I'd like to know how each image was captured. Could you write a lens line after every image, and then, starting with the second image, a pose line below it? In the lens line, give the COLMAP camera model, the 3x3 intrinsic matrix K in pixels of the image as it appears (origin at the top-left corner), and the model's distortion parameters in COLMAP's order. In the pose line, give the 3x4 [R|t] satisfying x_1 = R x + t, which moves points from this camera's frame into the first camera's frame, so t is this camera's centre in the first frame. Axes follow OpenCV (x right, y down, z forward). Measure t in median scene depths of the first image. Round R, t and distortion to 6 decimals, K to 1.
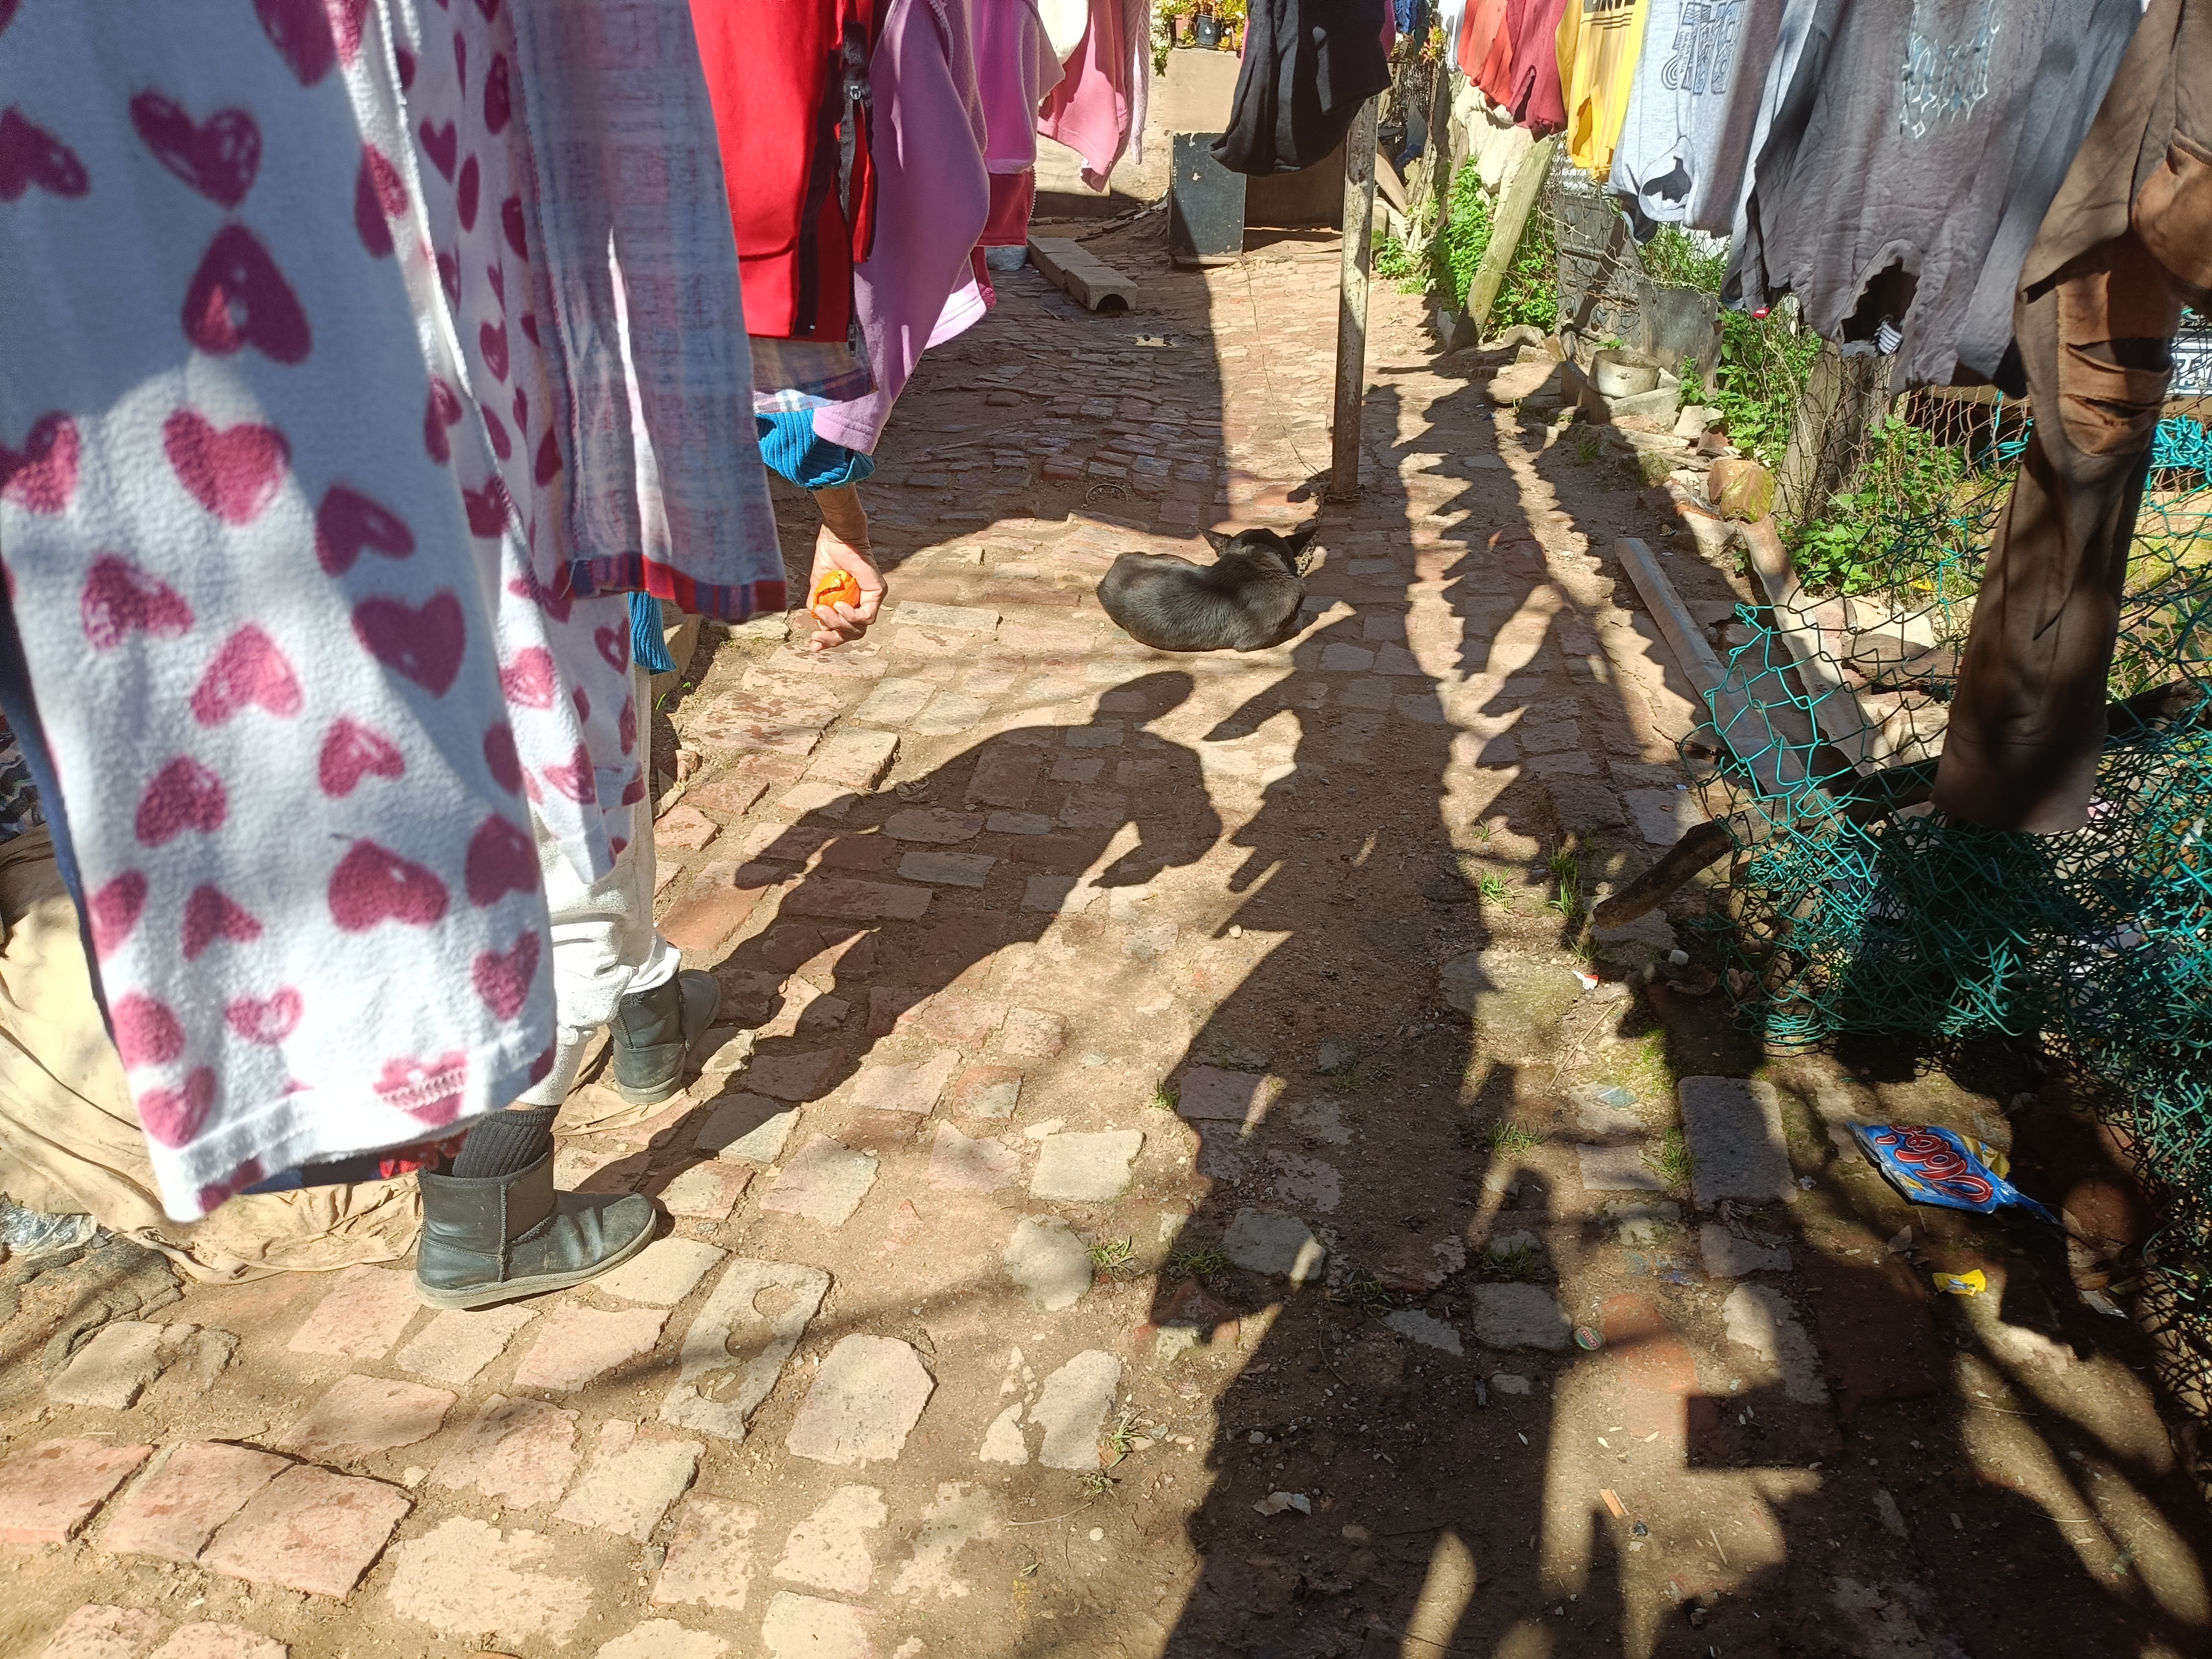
lens RADIAL K [[1652.0, 0, 1092.1], [0, 1652.0, 830.3], [0, 0, 1]] dist [0.012517, -0.000628]
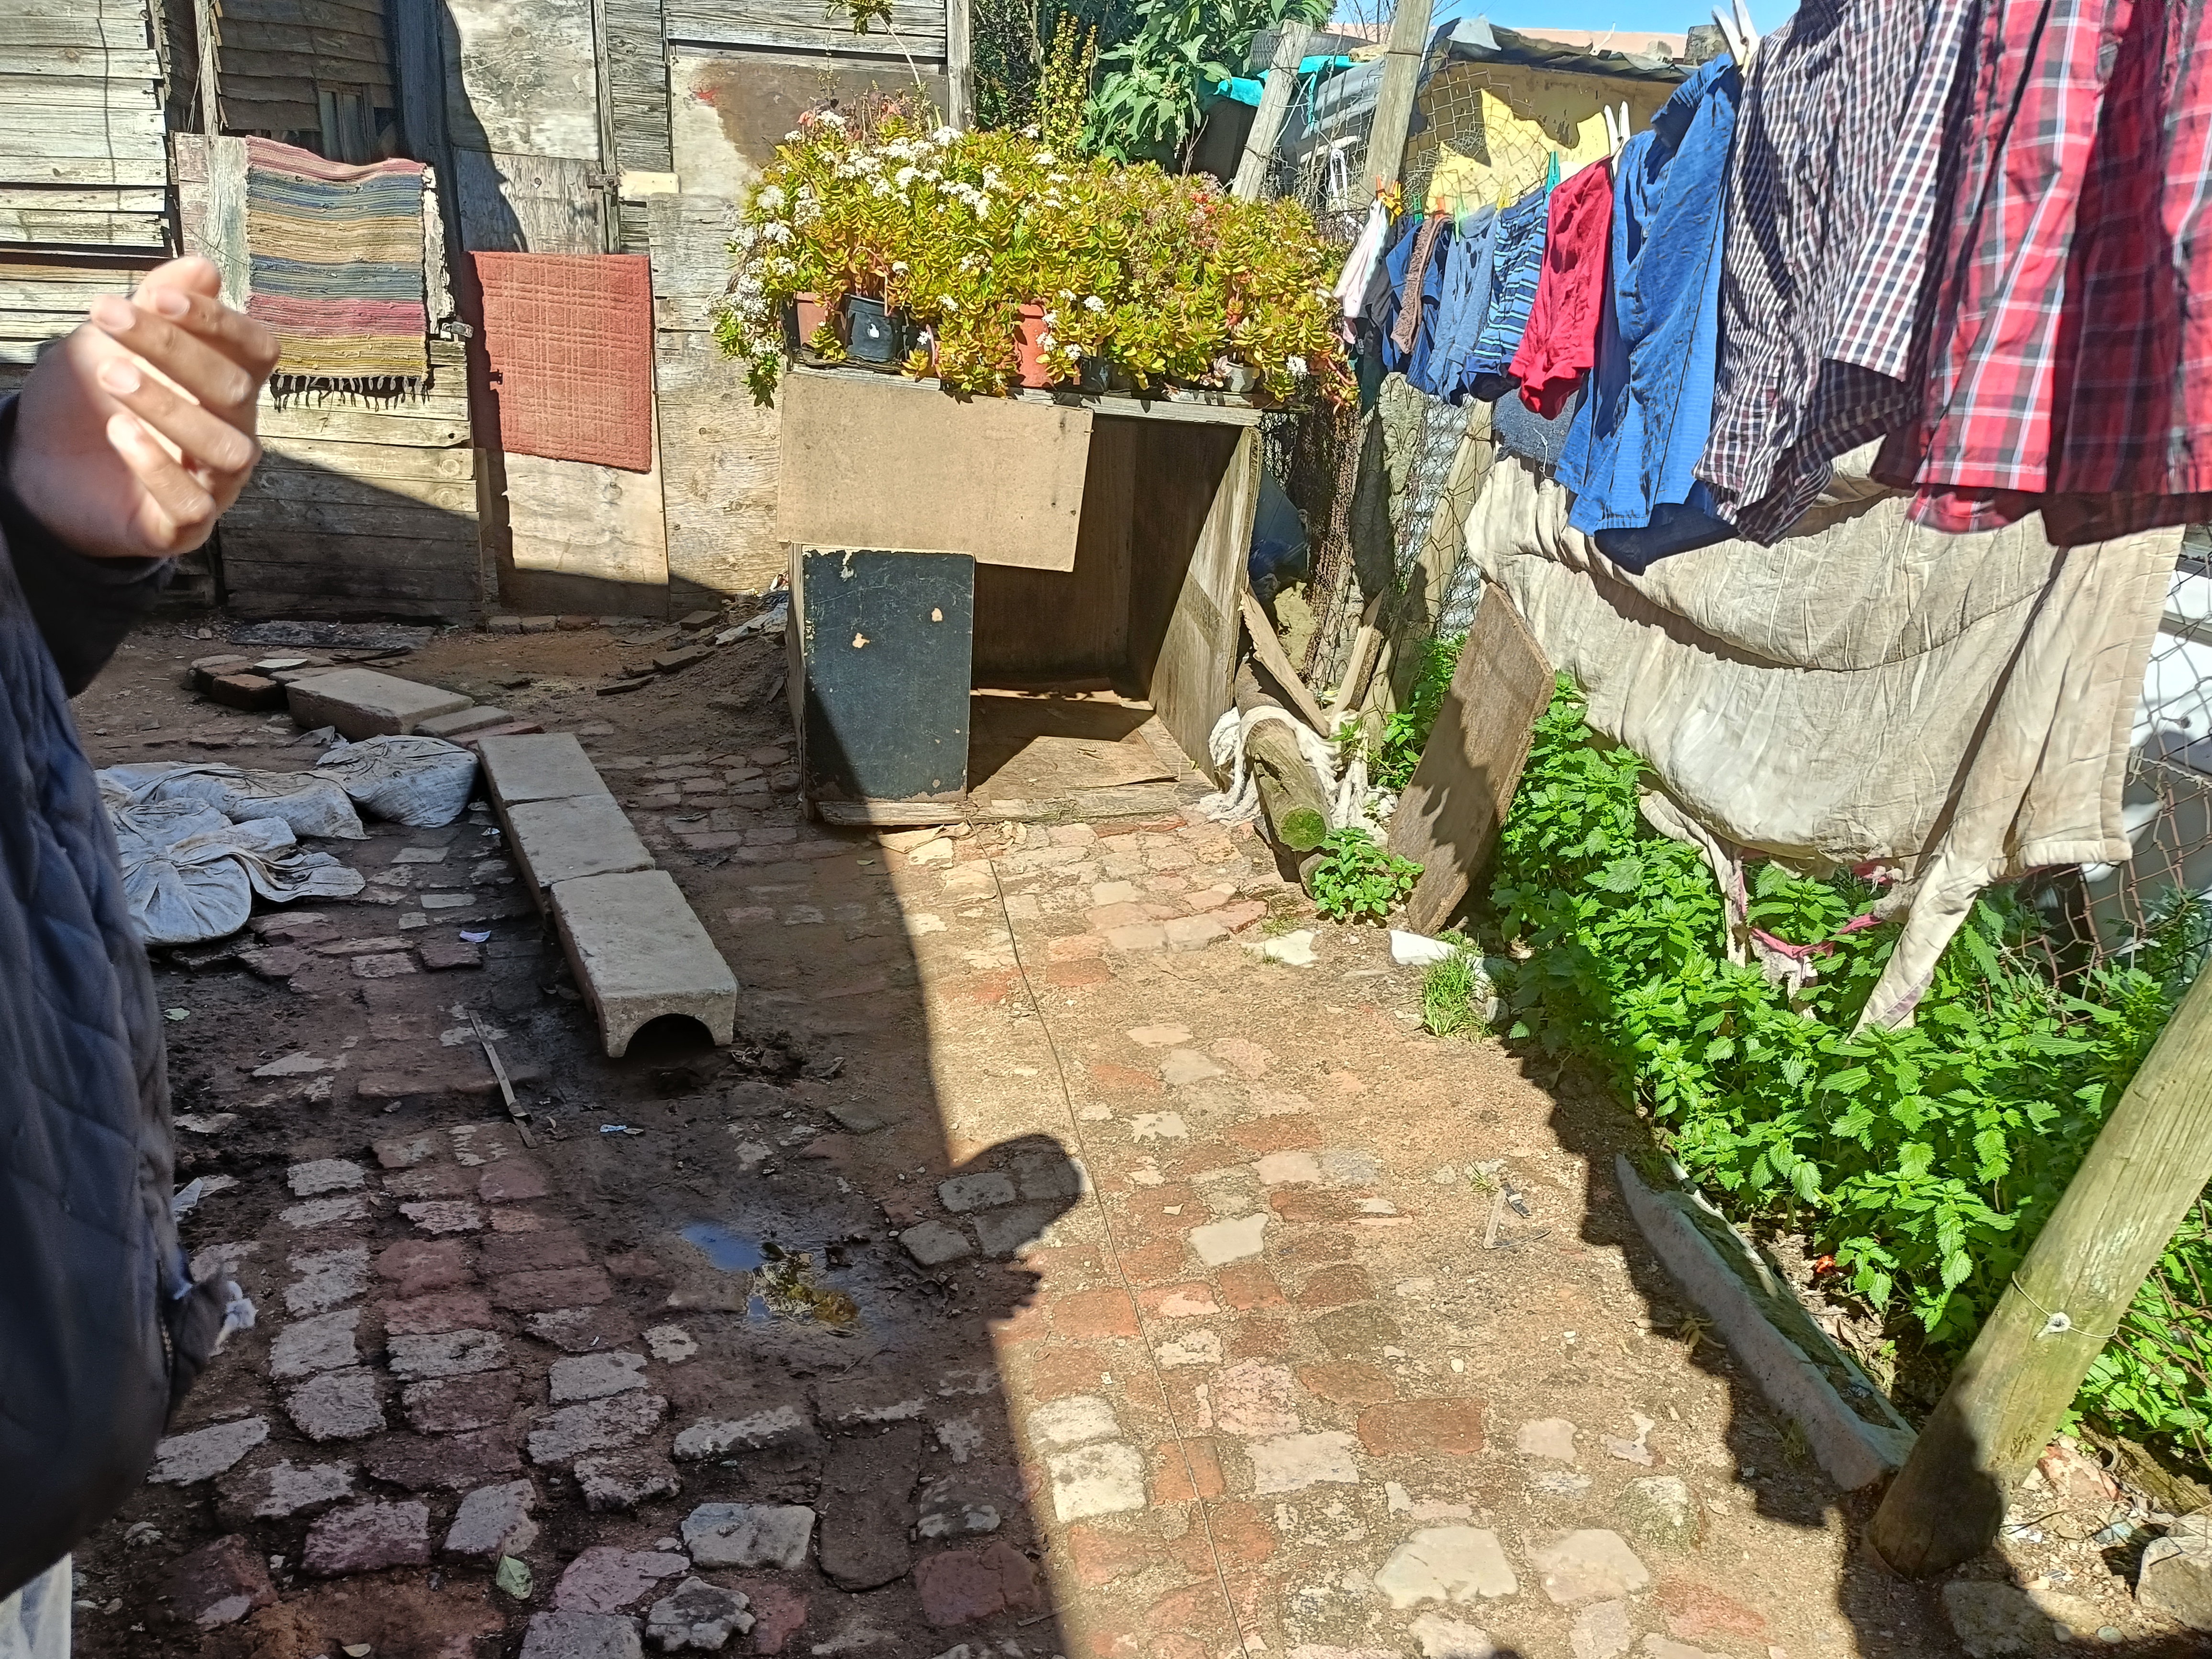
lens RADIAL K [[1652.0, 0, 1092.1], [0, 1652.0, 830.3], [0, 0, 1]] dist [0.012517, -0.000628]
pose [[0.970901, -0.037034, 0.236602, 0.017111], [0.063829, 0.992250, -0.106611, -0.293049], [-0.230820, 0.118611, 0.965740, 0.563481]]
